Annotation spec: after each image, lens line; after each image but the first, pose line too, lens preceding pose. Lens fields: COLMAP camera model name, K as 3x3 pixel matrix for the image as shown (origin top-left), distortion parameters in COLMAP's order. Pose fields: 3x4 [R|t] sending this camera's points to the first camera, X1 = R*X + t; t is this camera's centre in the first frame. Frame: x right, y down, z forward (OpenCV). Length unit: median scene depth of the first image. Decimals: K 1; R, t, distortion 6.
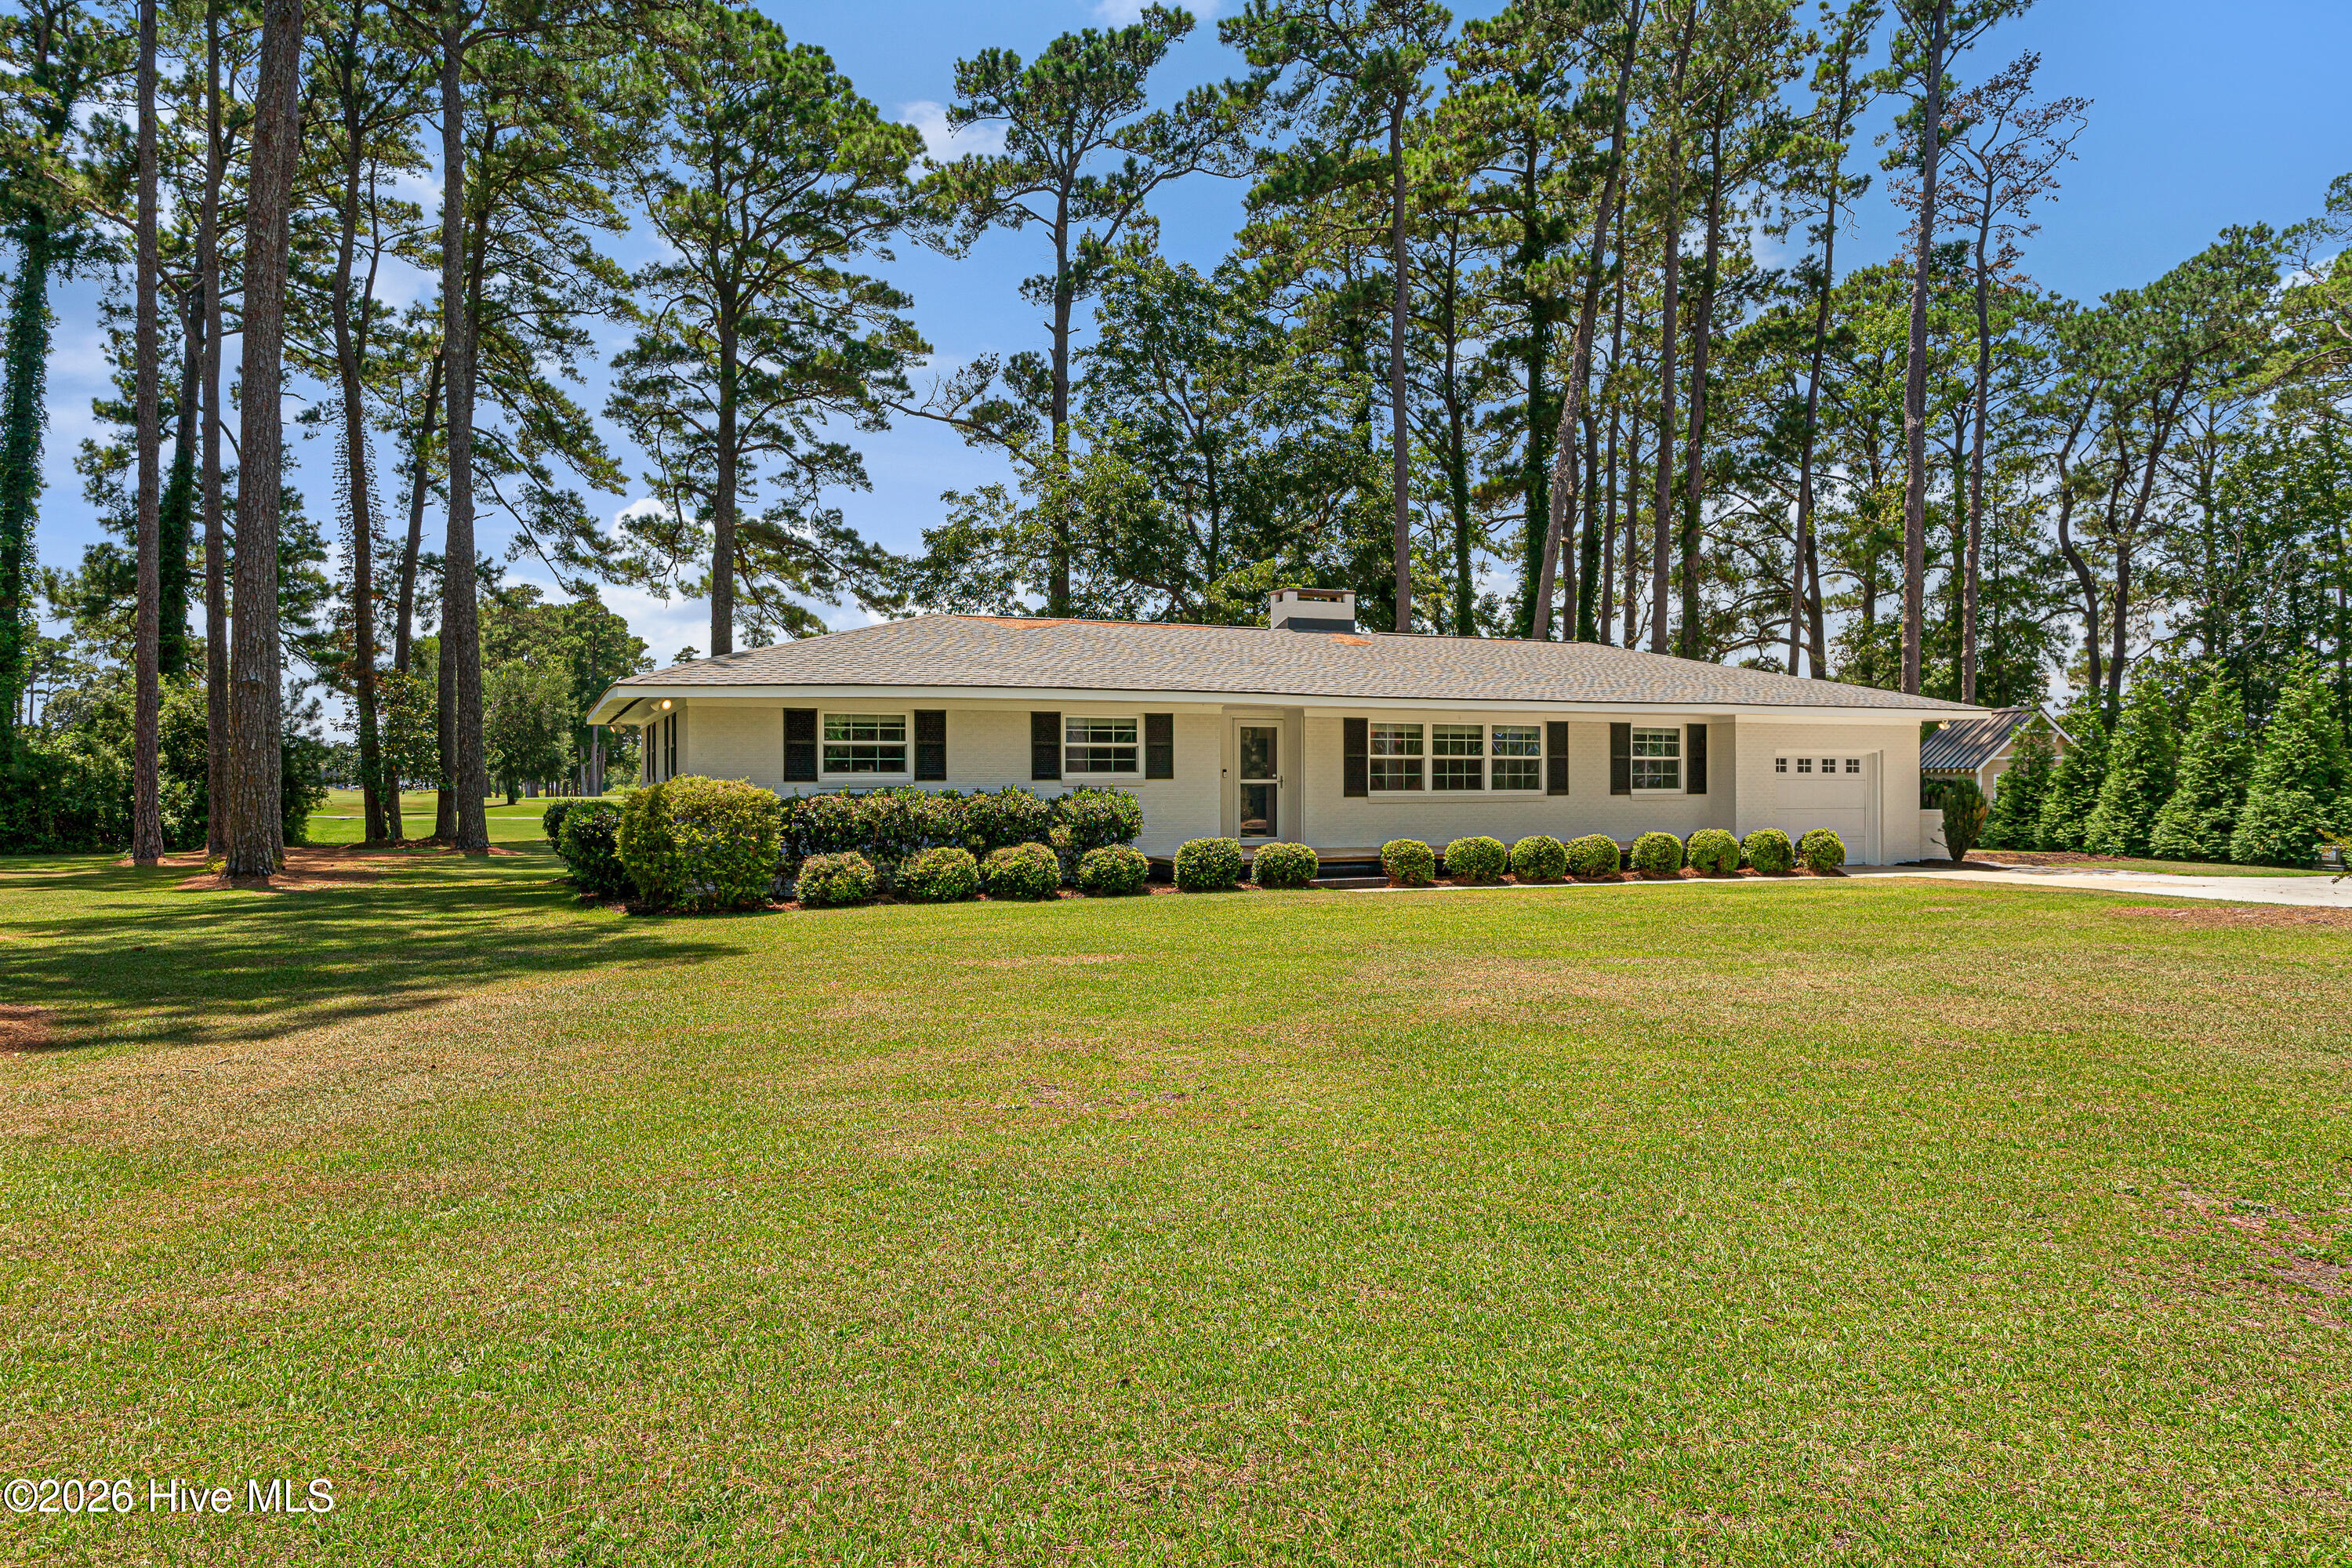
lens RADIAL K [[1482.6, 0, 1179.0], [0, 1482.6, 789.1], [0, 0, 1]] dist [0.003690, -0.001389]
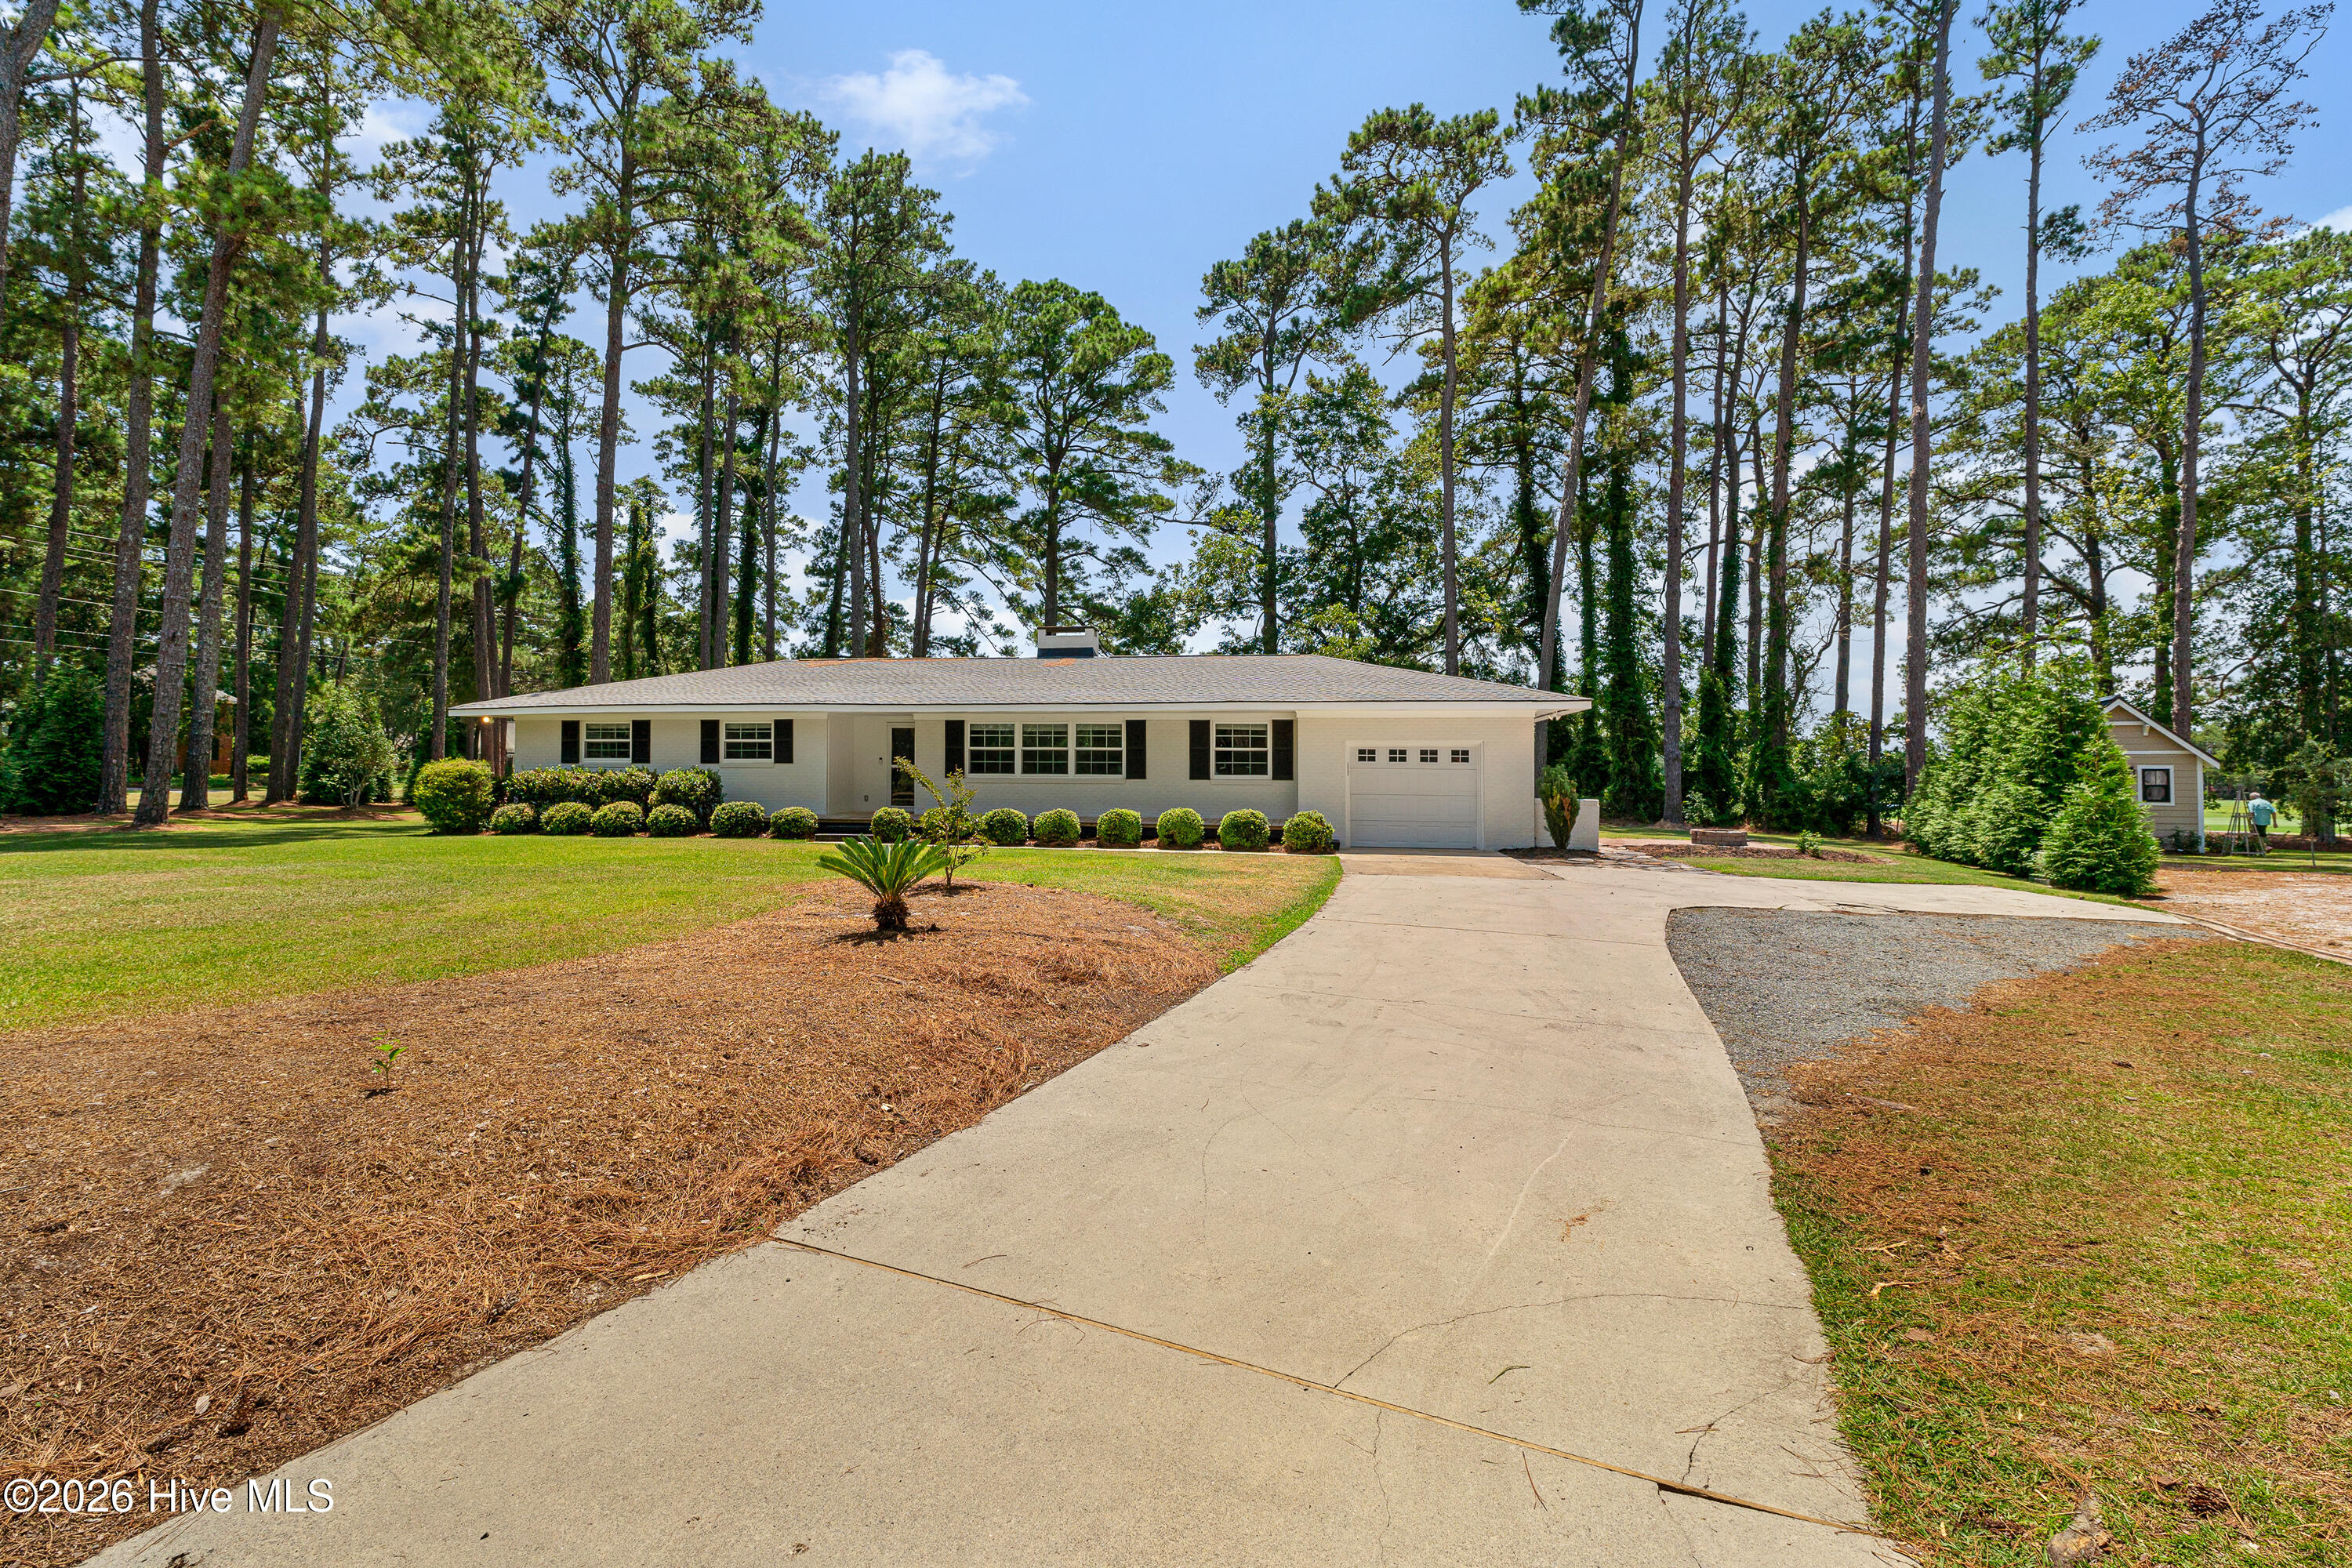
lens RADIAL K [[992.6, 0, 1181.8], [0, 992.6, 794.6], [0, 0, 1]] dist [0.001247, -0.000903]
pose [[0.852426, 0.020705, -0.522438, 0.372741], [-0.010174, 0.999683, 0.023019, -0.001052], [0.522749, -0.014307, 0.852366, 0.152102]]
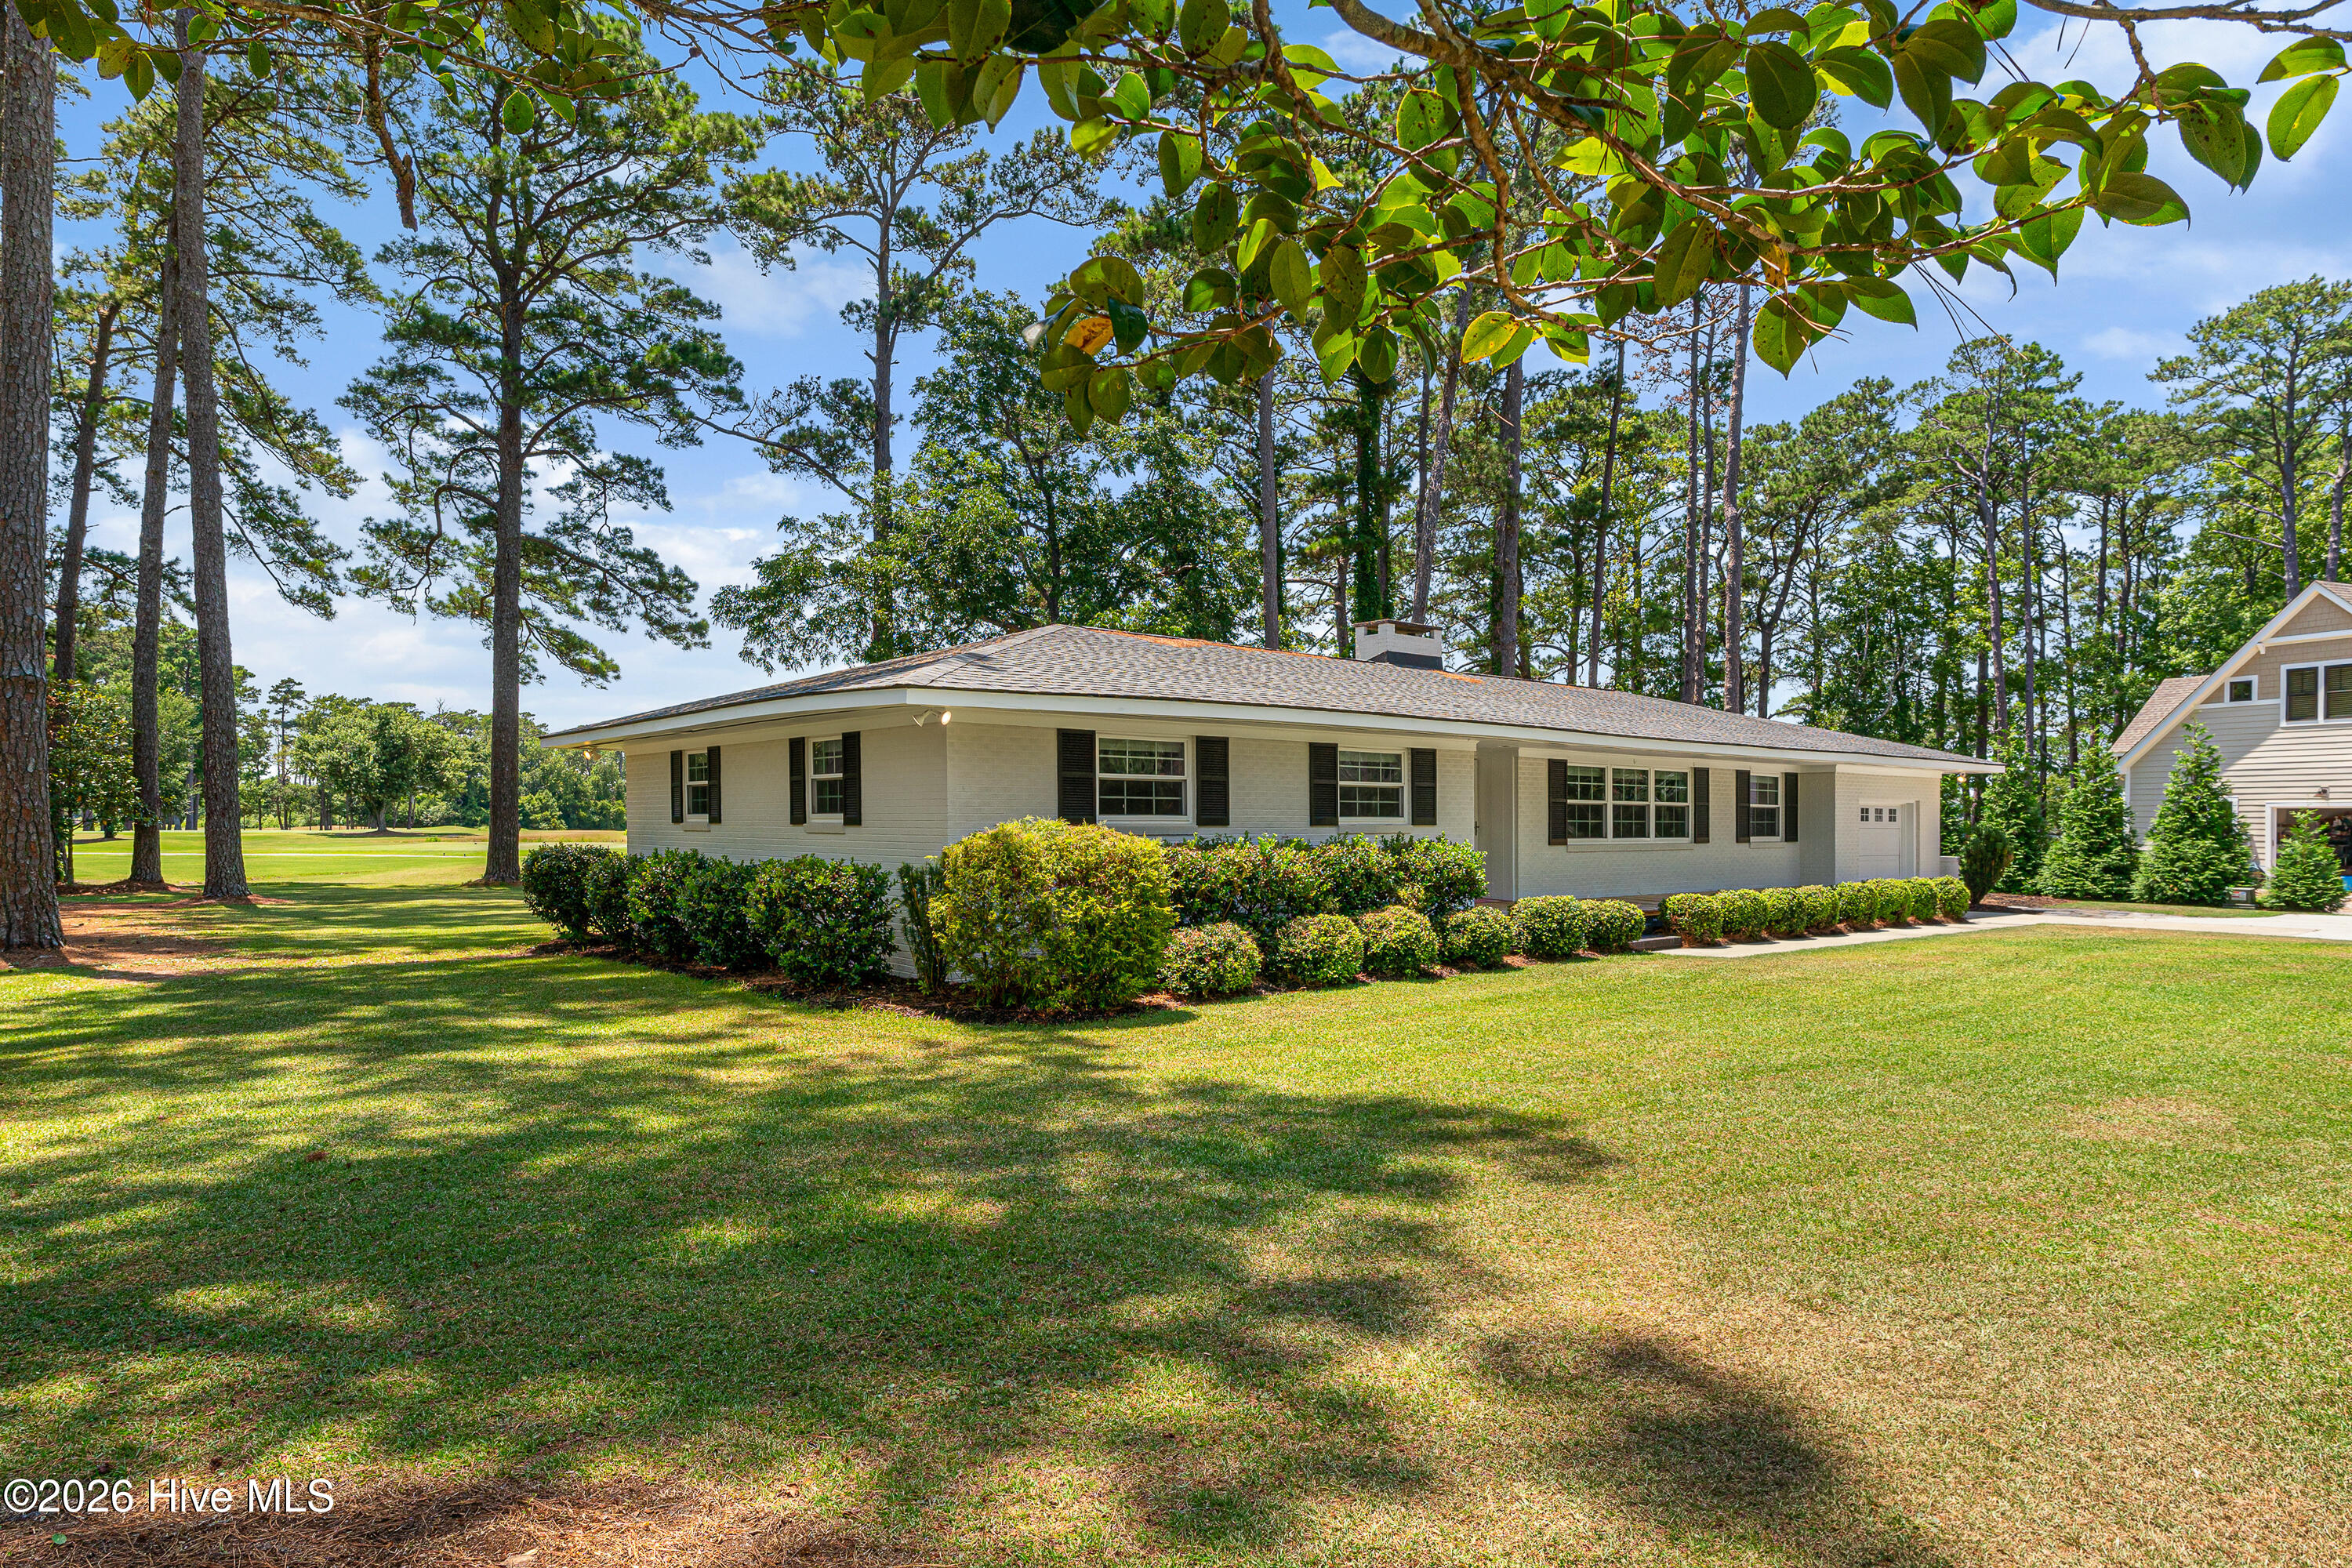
lens RADIAL K [[1271.8, 0, 1131.5], [0, 1271.8, 835.4], [0, 0, 1]] dist [0.003036, -0.003278]
pose [[0.956984, 0.003057, 0.290125, -0.173630], [-0.004785, 0.999975, 0.005247, -0.001772], [-0.290101, -0.006409, 0.956974, 0.155869]]
